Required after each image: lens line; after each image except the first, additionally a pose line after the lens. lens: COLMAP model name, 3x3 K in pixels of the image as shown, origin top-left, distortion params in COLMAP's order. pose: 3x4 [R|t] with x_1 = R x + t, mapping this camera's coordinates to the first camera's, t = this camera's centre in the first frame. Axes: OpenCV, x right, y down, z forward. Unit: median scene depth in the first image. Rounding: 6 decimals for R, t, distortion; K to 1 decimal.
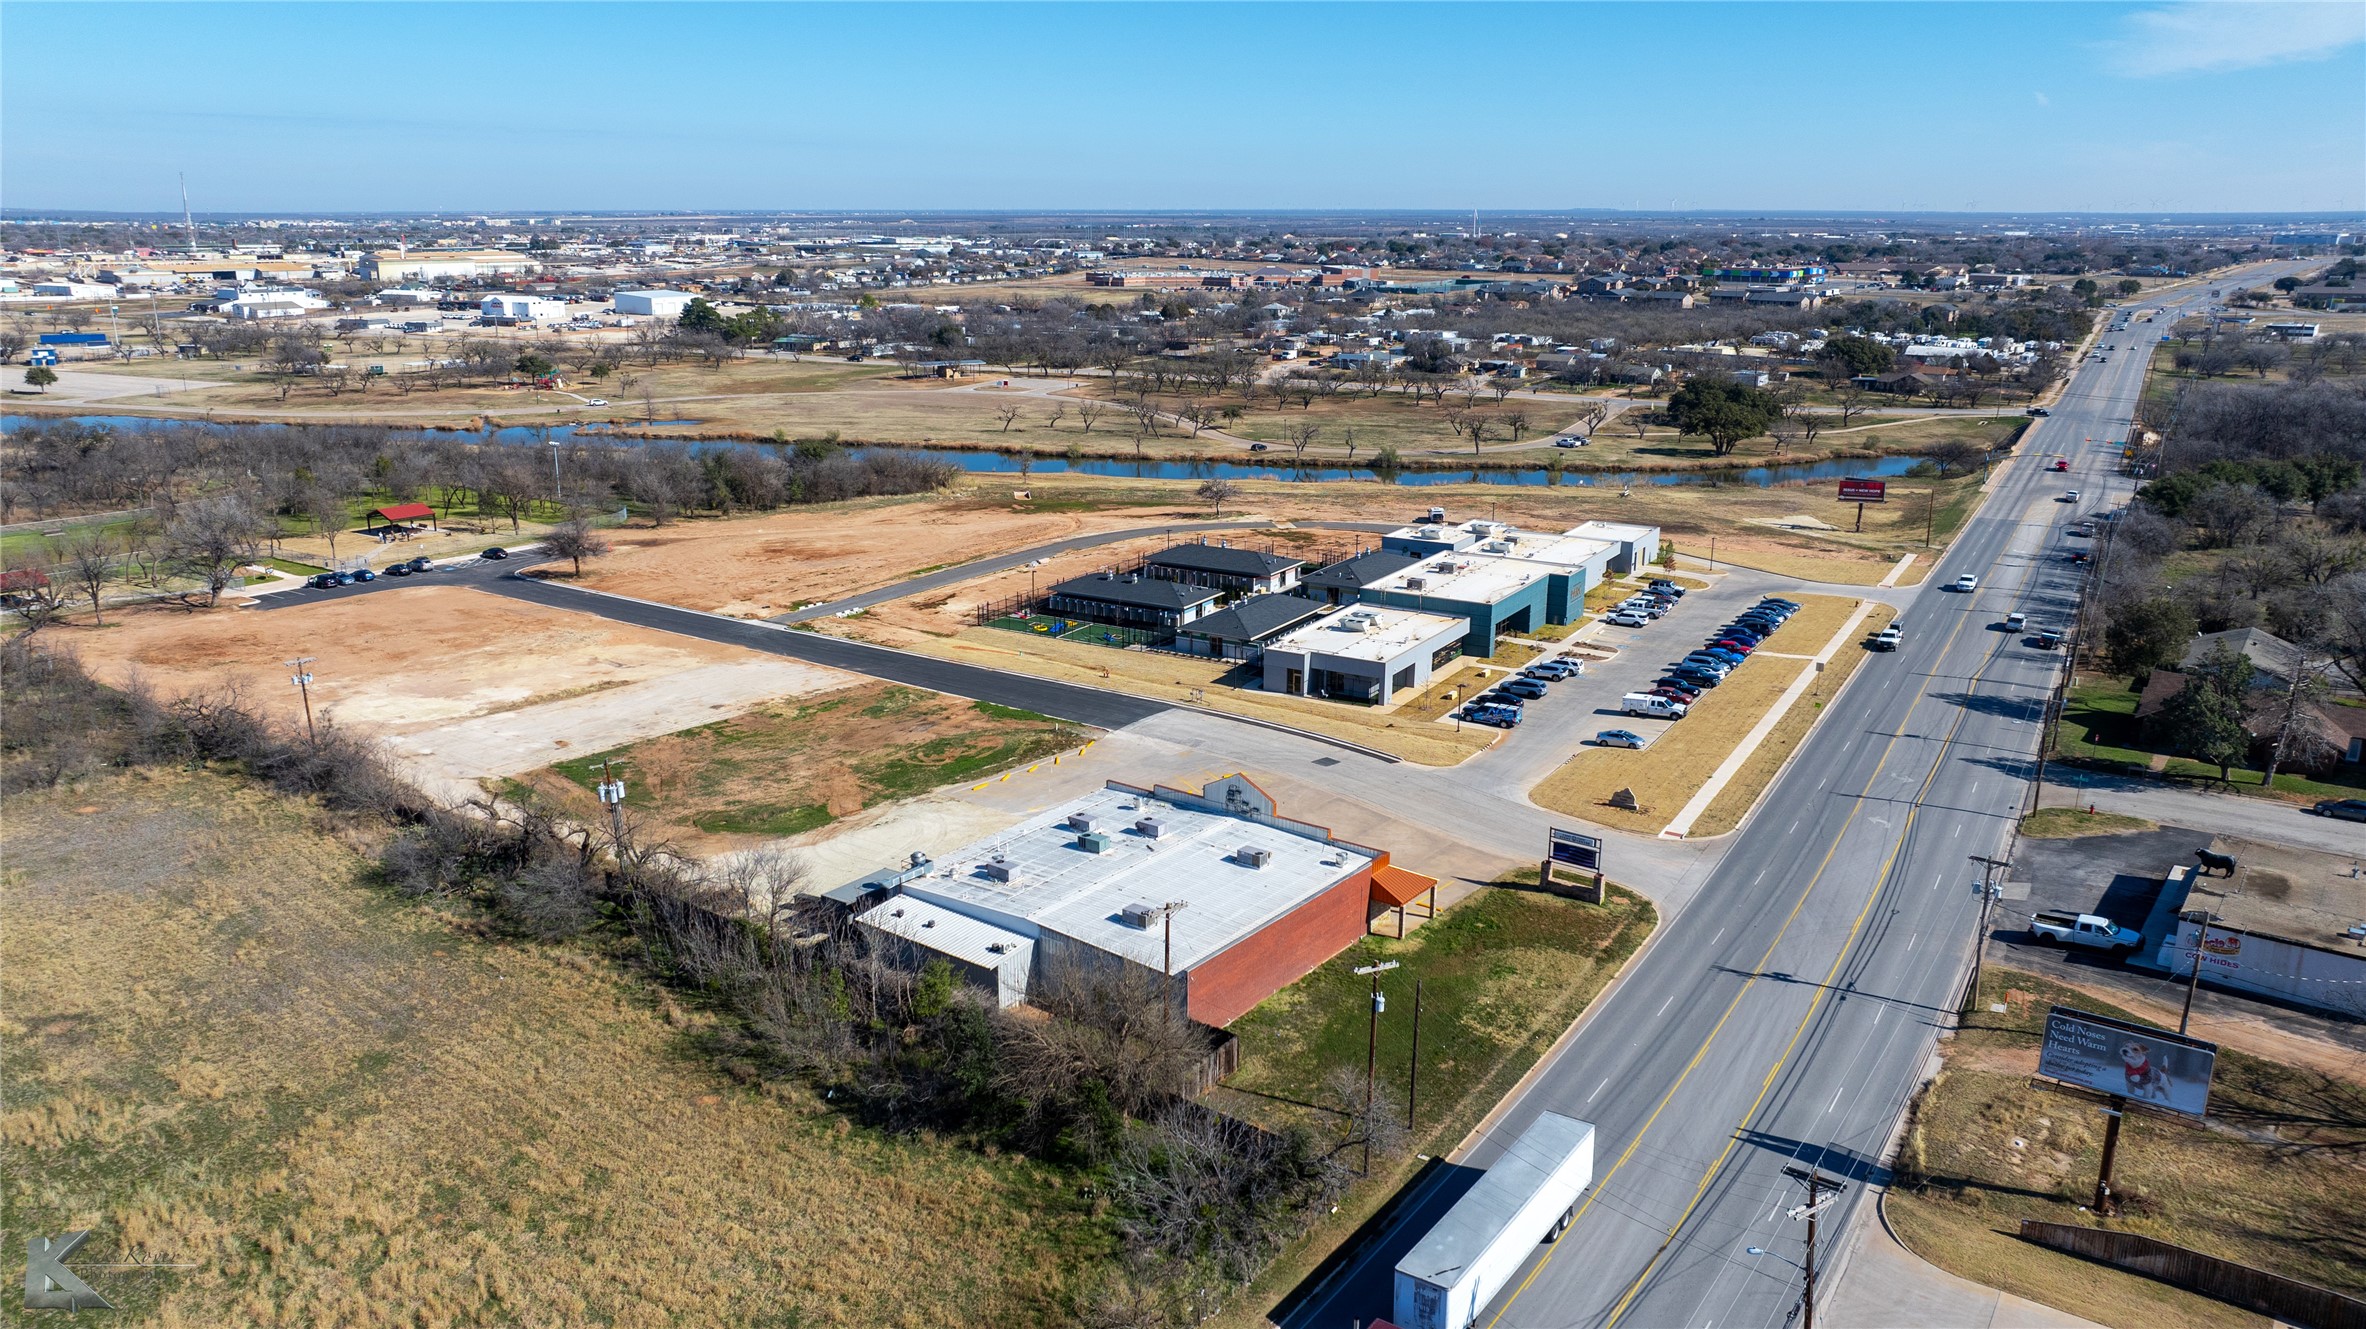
lens RADIAL K [[1669.2, 0, 1191.2], [0, 1669.2, 660.8], [0, 0, 1]] dist [-0.018385, -0.001113]
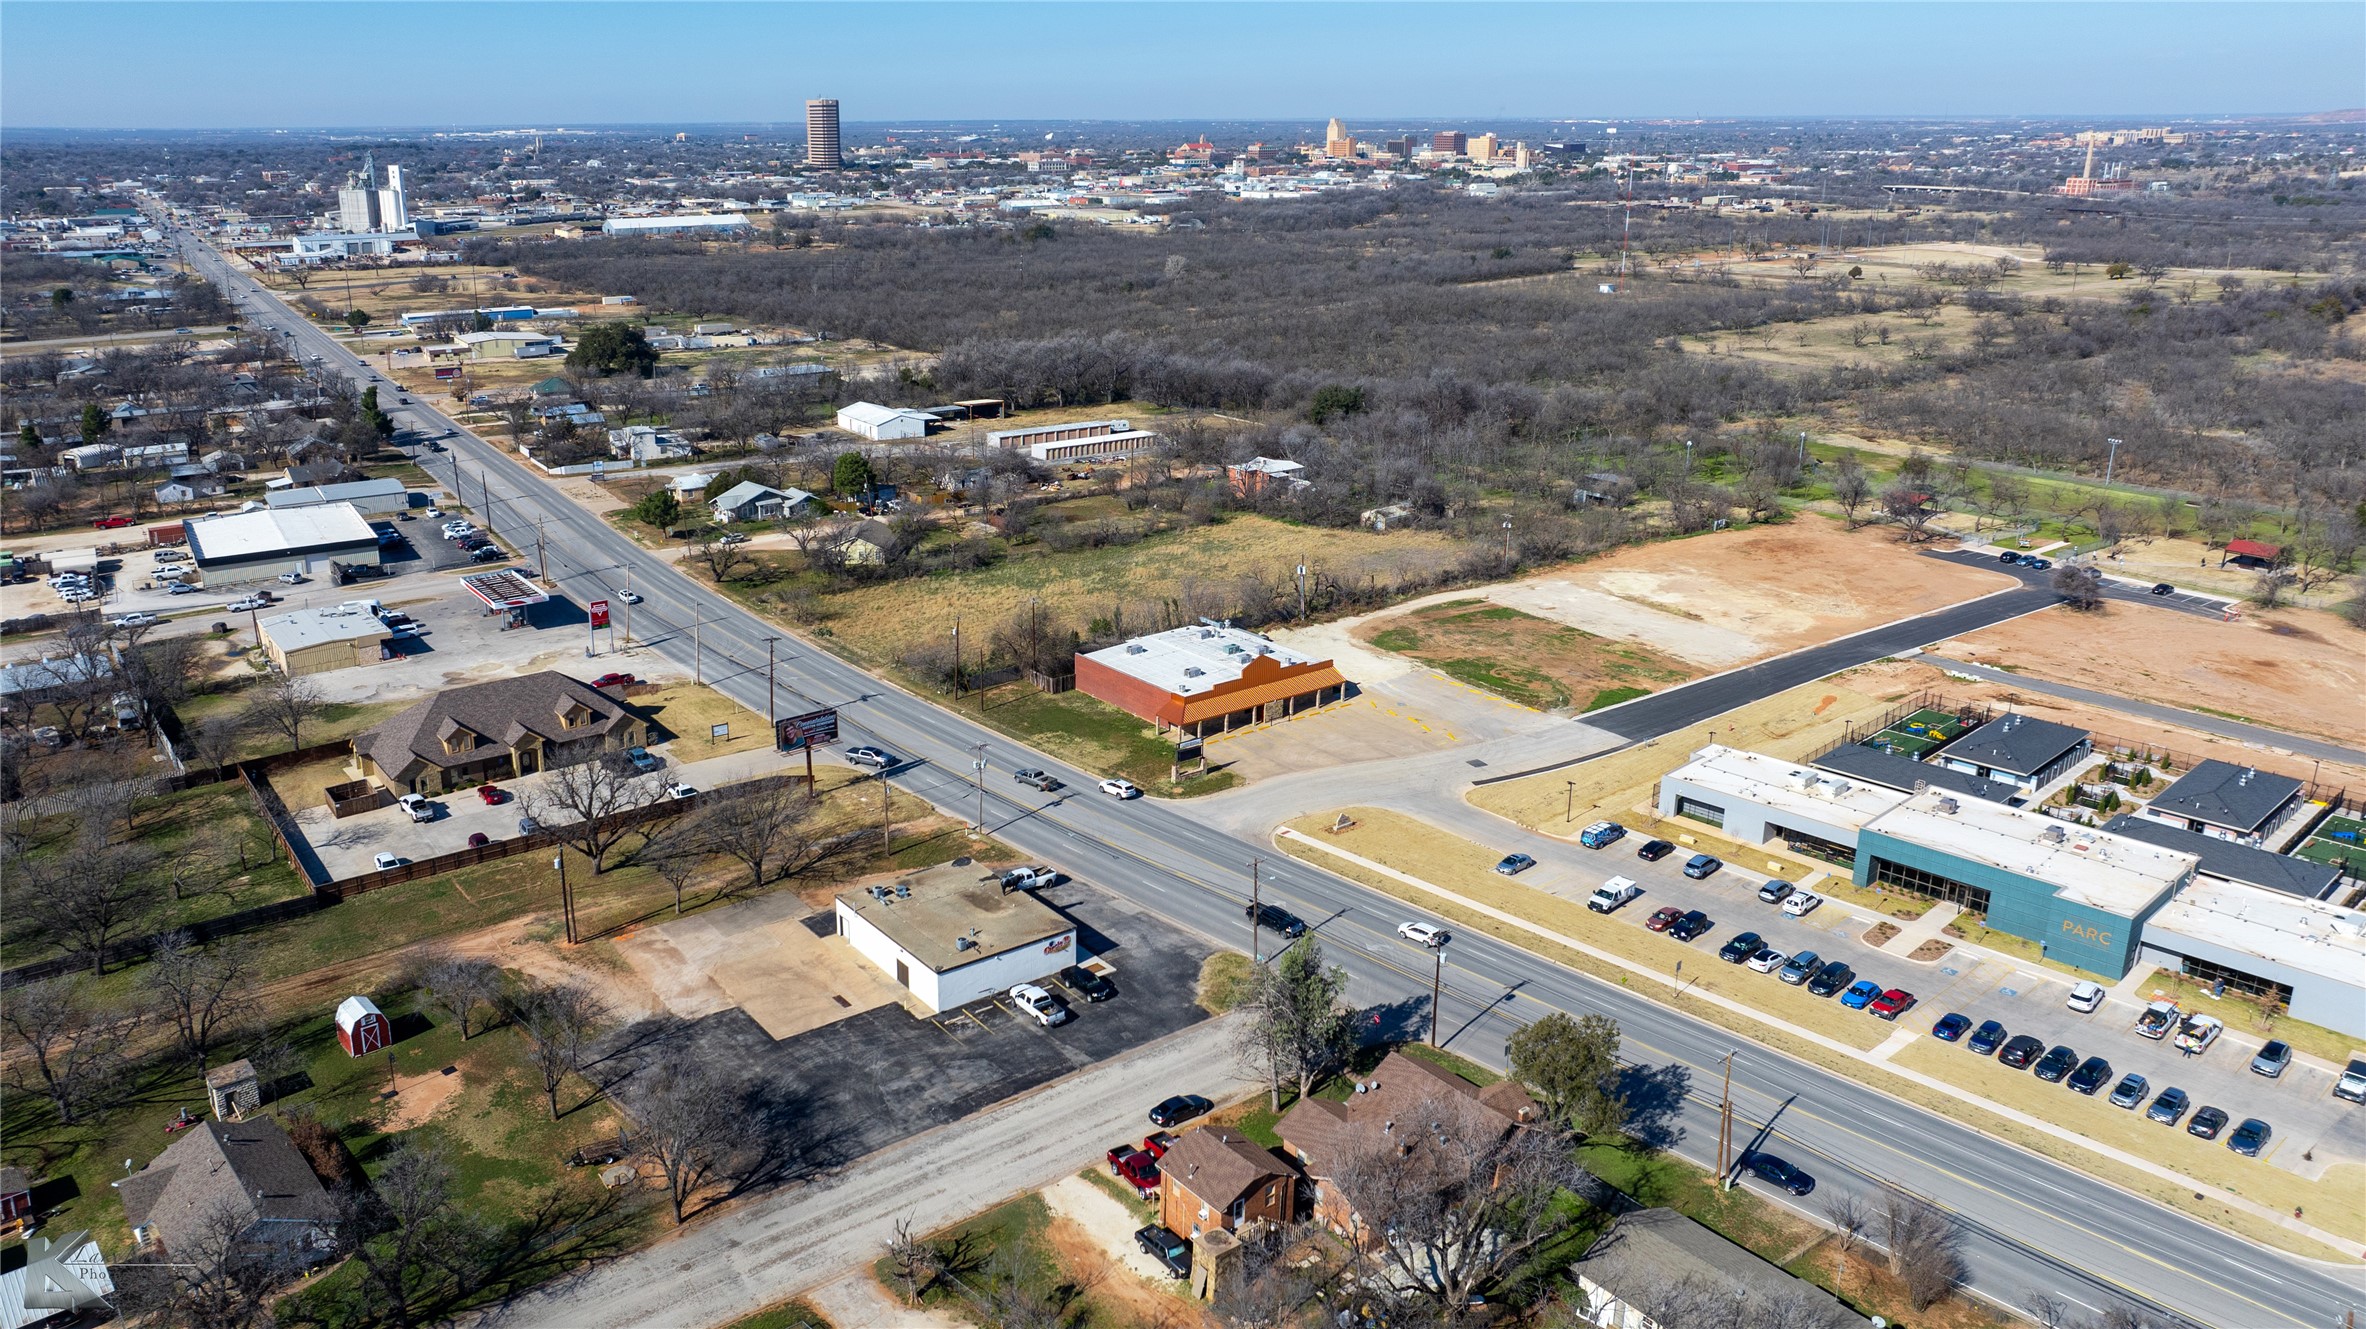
lens RADIAL K [[1720.8, 0, 1128.0], [0, 1720.8, 666.9], [0, 0, 1]] dist [0.002226, -0.000067]
pose [[-0.281890, 0.292417, -0.913800, 1.370429], [-0.248375, 0.897716, 0.363889, -0.431224], [0.926741, 0.329542, -0.180428, 0.960487]]
